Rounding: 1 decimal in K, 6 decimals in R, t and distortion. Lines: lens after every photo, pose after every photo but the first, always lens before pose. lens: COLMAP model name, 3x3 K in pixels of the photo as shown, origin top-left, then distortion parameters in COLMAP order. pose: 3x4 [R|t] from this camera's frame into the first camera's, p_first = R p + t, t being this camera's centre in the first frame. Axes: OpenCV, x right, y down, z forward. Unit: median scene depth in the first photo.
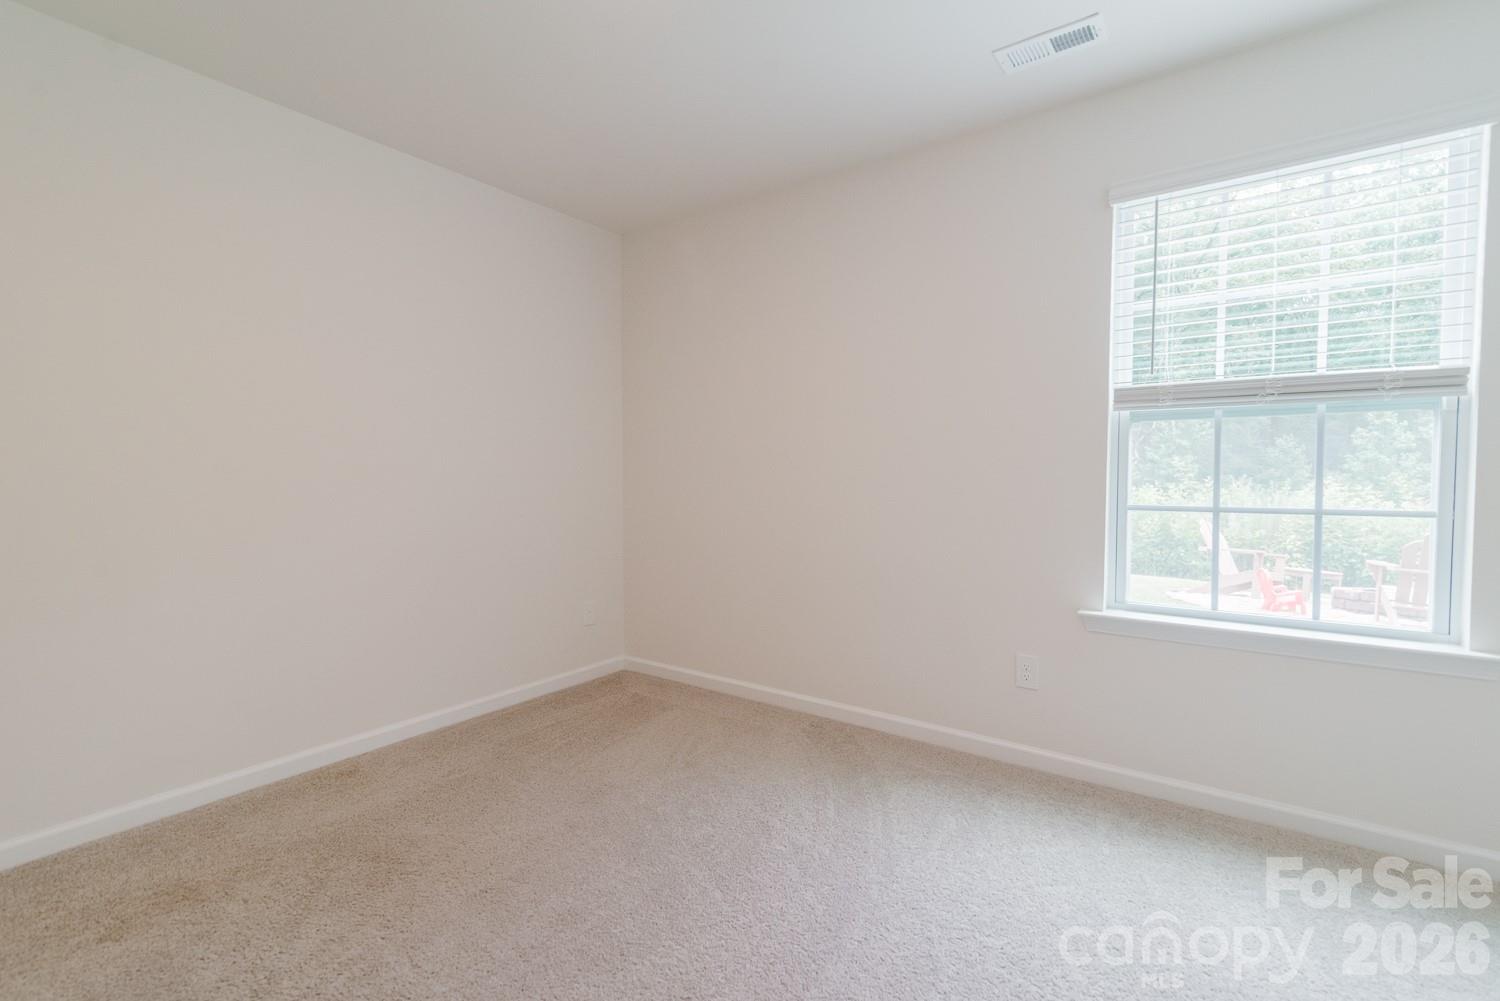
lens RADIAL K [[675.9, 0, 756.6], [0, 675.9, 500.4], [0, 0, 1]] dist [0.017839, 0.000110]
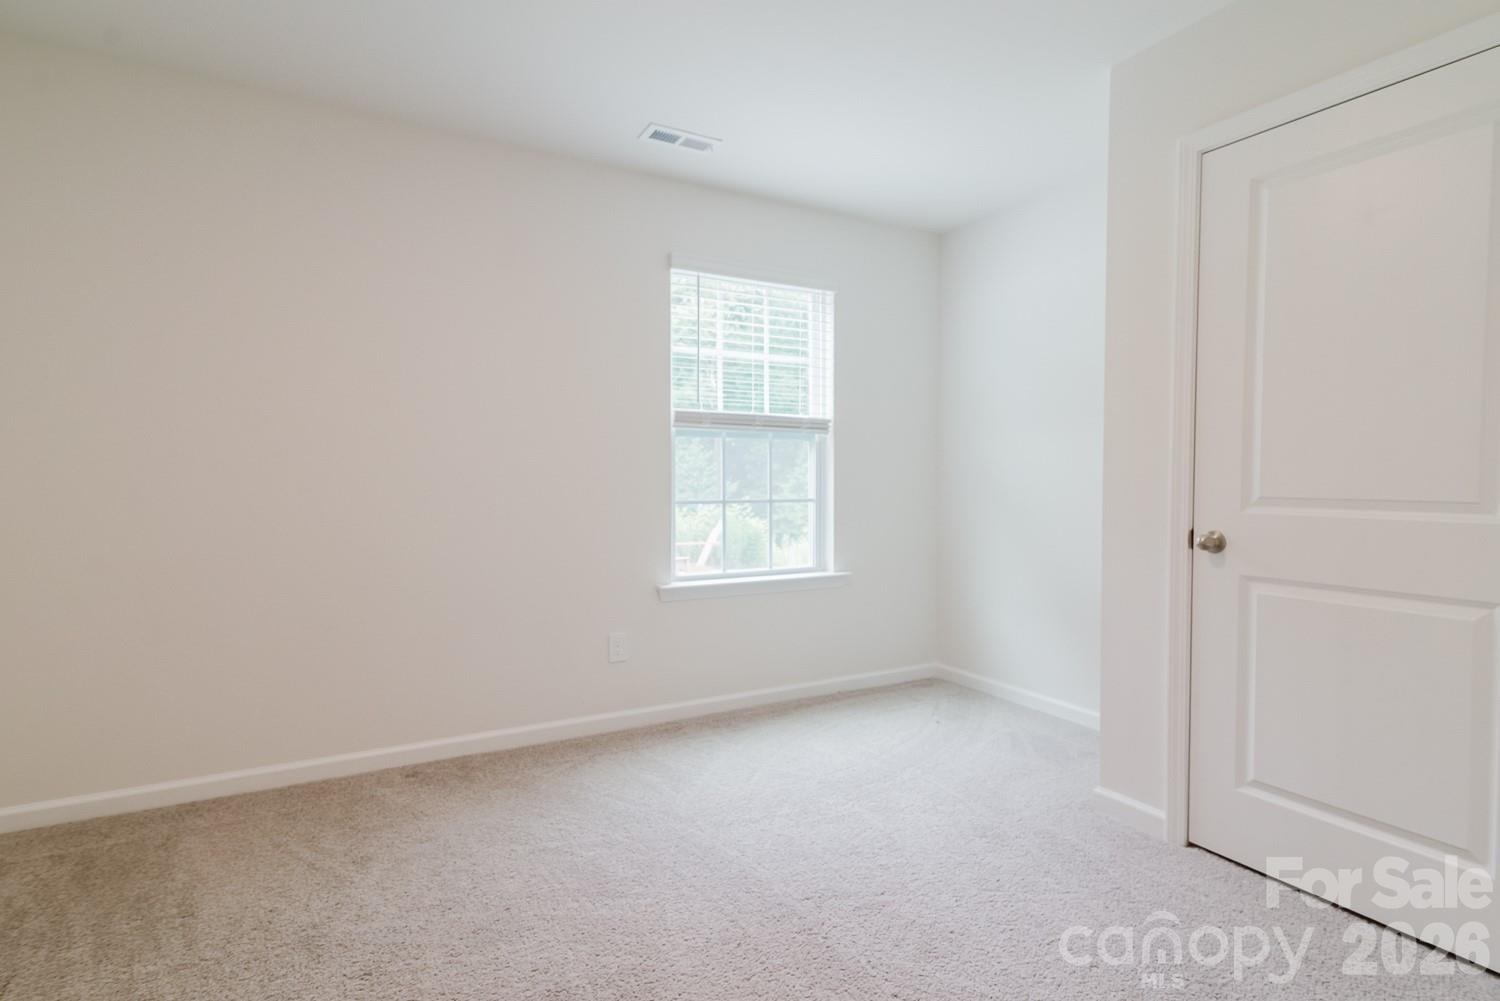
lens RADIAL K [[759.3, 0, 750.0], [0, 759.3, 500.5], [0, 0, 1]] dist [-0.001358, -0.000331]
pose [[0.425289, -0.029516, 0.904576, -0.727604], [0.030256, 0.999373, 0.018384, -0.016415], [-0.904552, 0.019551, 0.425915, 0.262862]]
